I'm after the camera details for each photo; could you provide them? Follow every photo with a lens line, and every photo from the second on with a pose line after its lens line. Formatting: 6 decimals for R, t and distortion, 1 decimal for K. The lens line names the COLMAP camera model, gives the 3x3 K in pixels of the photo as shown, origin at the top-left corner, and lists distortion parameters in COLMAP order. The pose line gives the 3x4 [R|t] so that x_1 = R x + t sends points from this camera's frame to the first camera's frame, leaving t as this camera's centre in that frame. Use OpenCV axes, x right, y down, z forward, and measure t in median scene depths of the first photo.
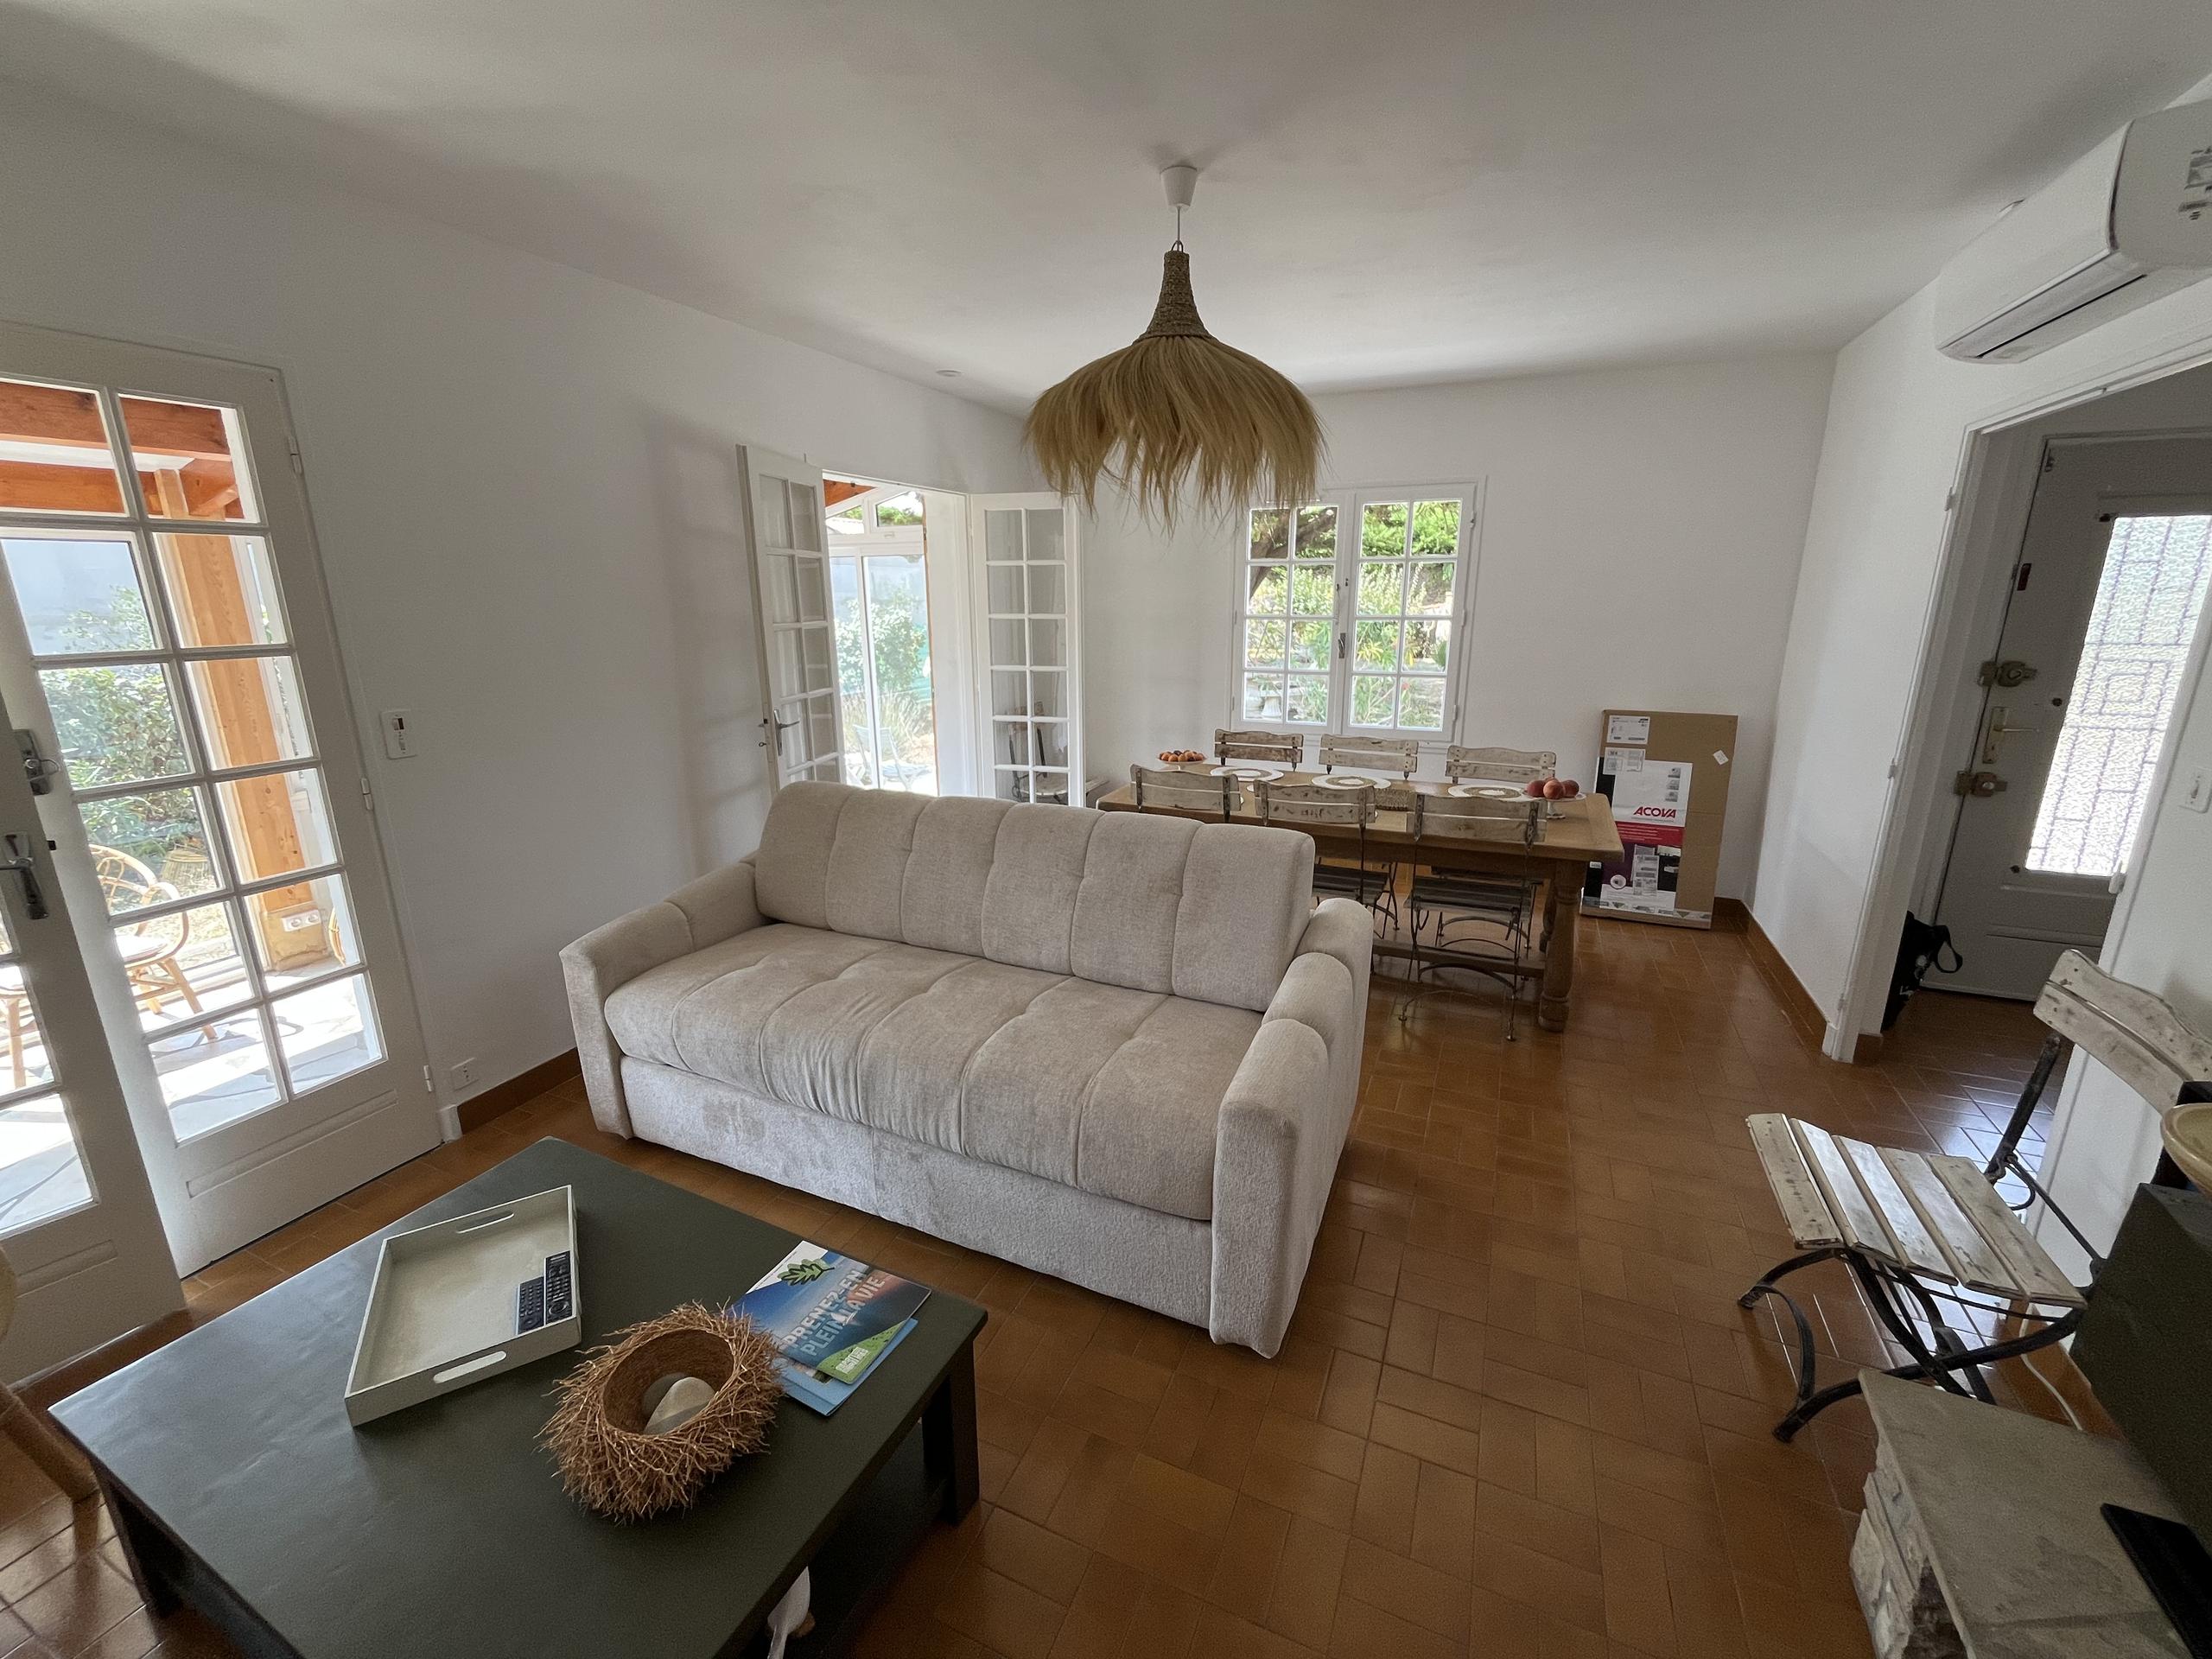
lens RADIAL K [[864.3, 0, 1105.1], [0, 864.3, 801.0], [0, 0, 1]] dist [0.002172, 0.000499]
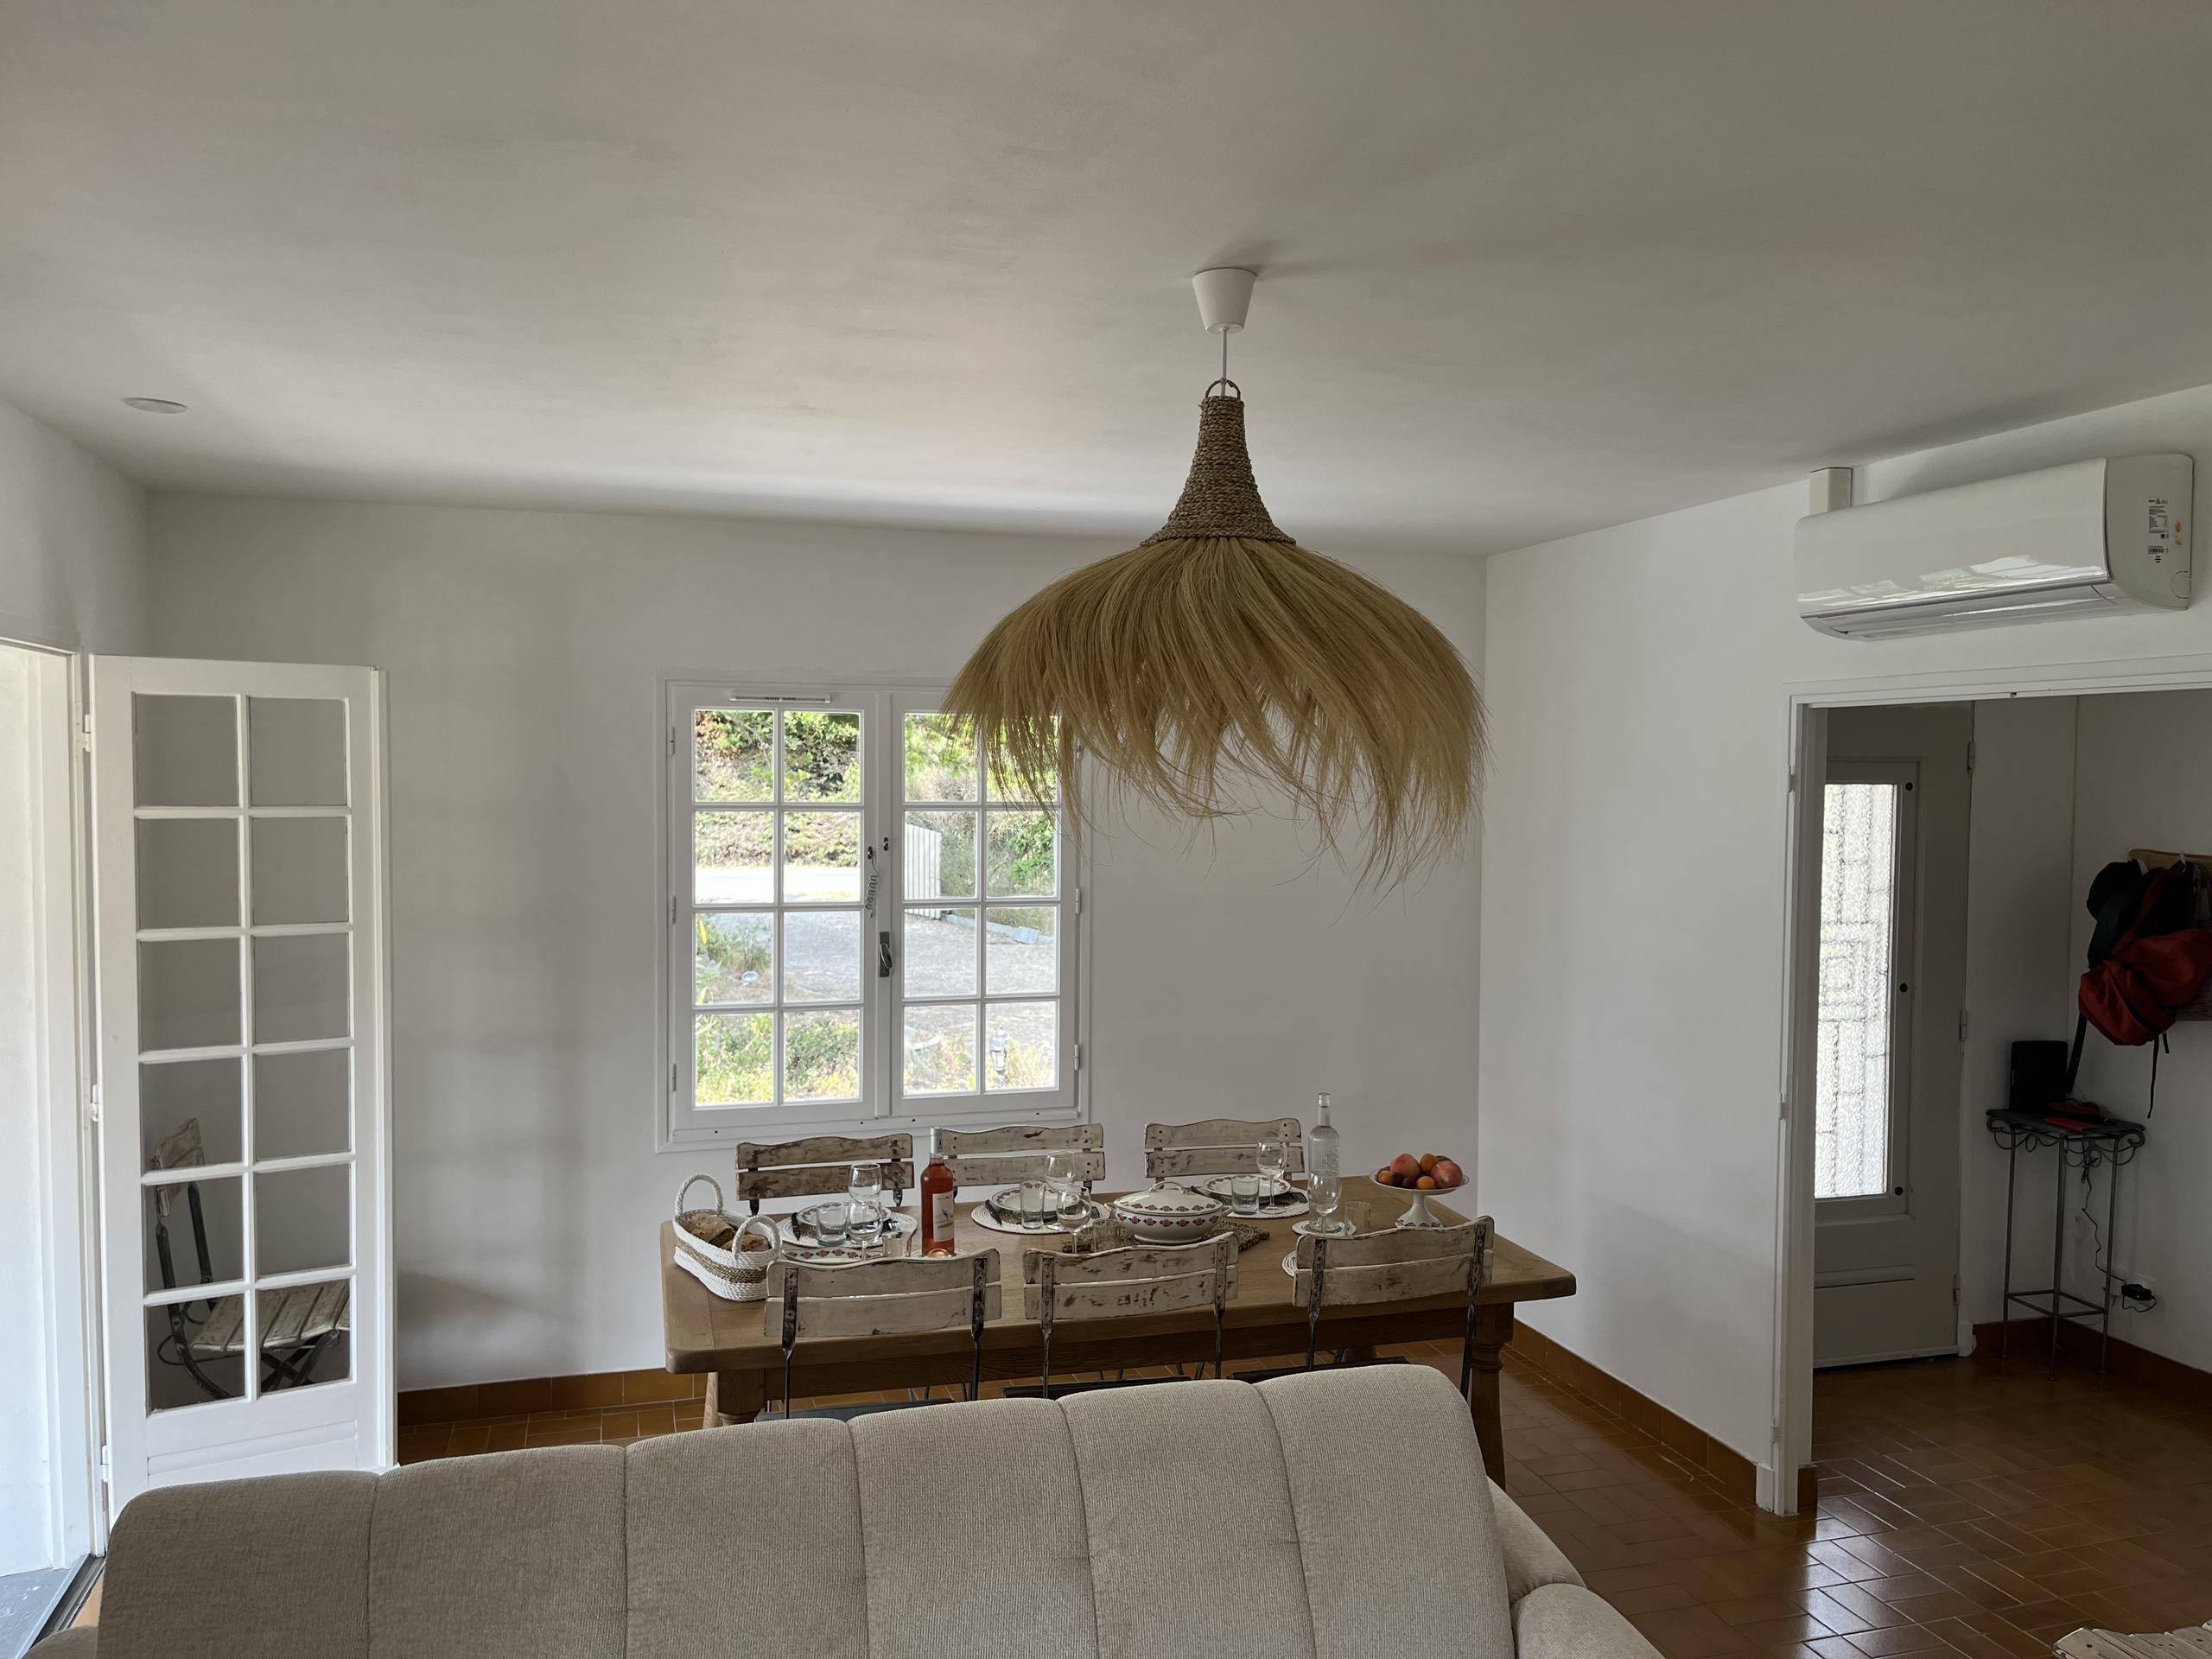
lens RADIAL K [[1691.0, 0, 924.1], [0, 1691.0, 828.8], [0, 0, 1]] dist [0.125529, -0.174508]
pose [[0.787767, -0.020150, 0.615643, -0.433155], [0.139982, 0.979171, -0.147071, -0.113271], [-0.599856, 0.202037, 0.774179, 0.156509]]
